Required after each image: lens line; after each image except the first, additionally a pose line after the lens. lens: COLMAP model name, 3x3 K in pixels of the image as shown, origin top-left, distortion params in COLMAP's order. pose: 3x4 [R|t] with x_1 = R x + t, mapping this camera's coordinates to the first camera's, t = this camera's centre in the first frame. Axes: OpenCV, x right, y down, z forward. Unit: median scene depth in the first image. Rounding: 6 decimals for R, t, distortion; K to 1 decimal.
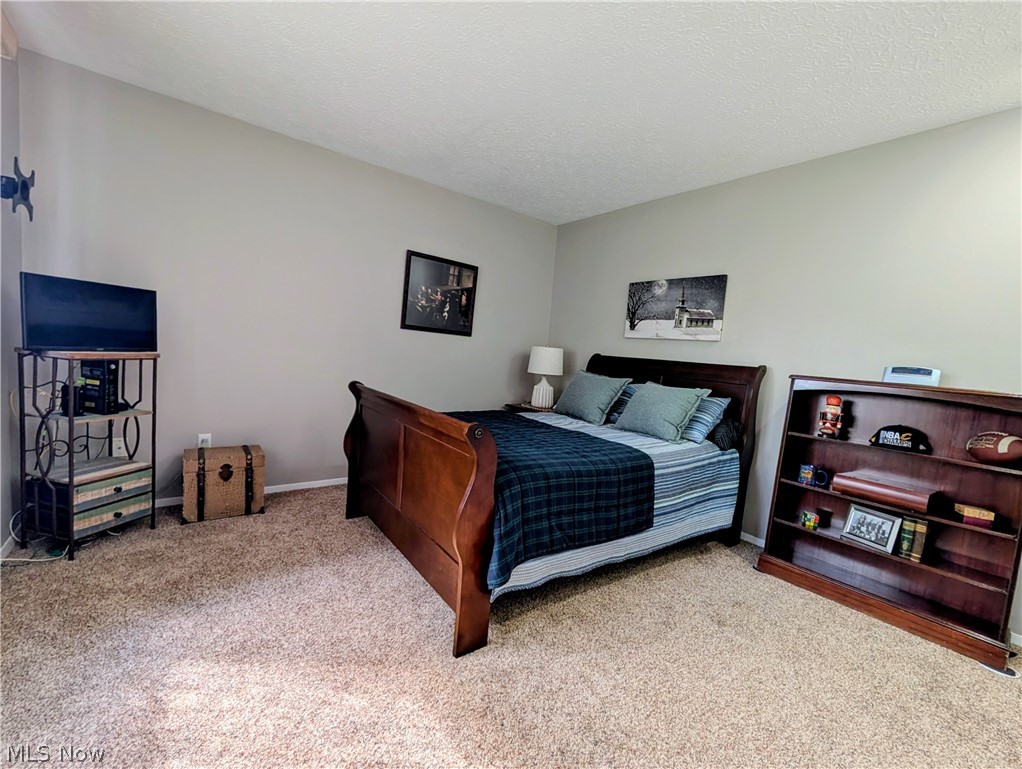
lens RADIAL K [[387.5, 0, 511.6], [0, 387.5, 386.3], [0, 0, 1]] dist [0.000086, 0.000143]
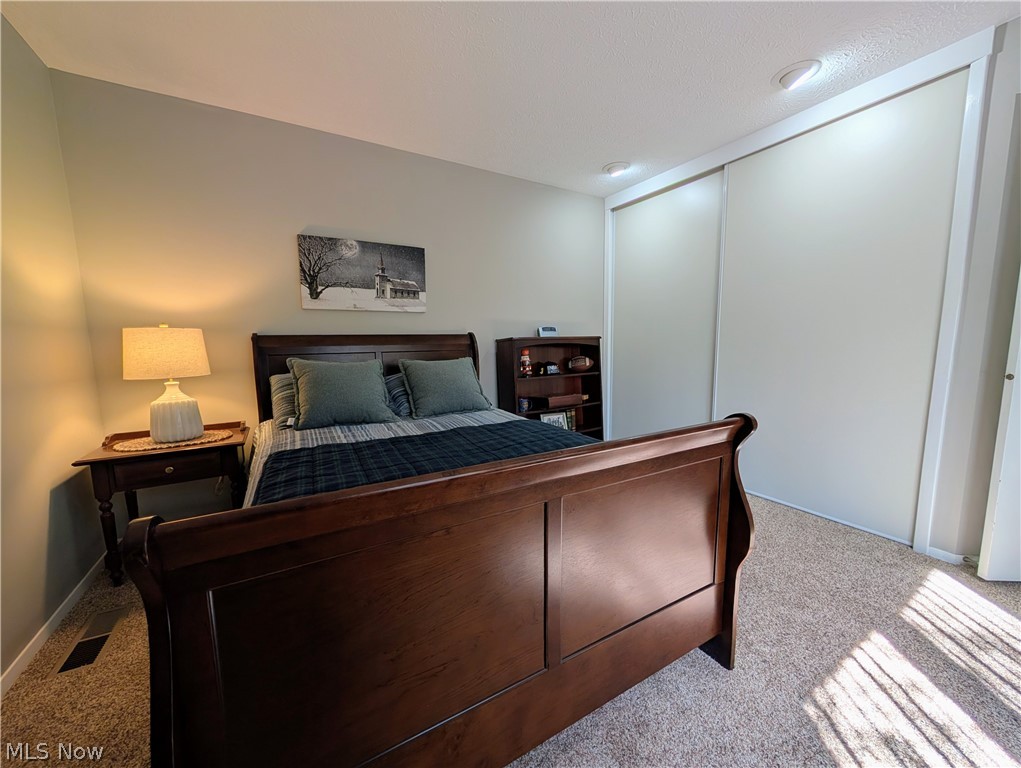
lens RADIAL K [[387.1, 0, 511.1], [0, 387.1, 385.8], [0, 0, 1]] dist [0.000086, 0.000143]
pose [[0.160367, -0.203713, 0.965807, -0.446497], [0.115231, 0.975644, 0.186655, -0.084673], [-0.980308, 0.081358, 0.179935, 0.550915]]
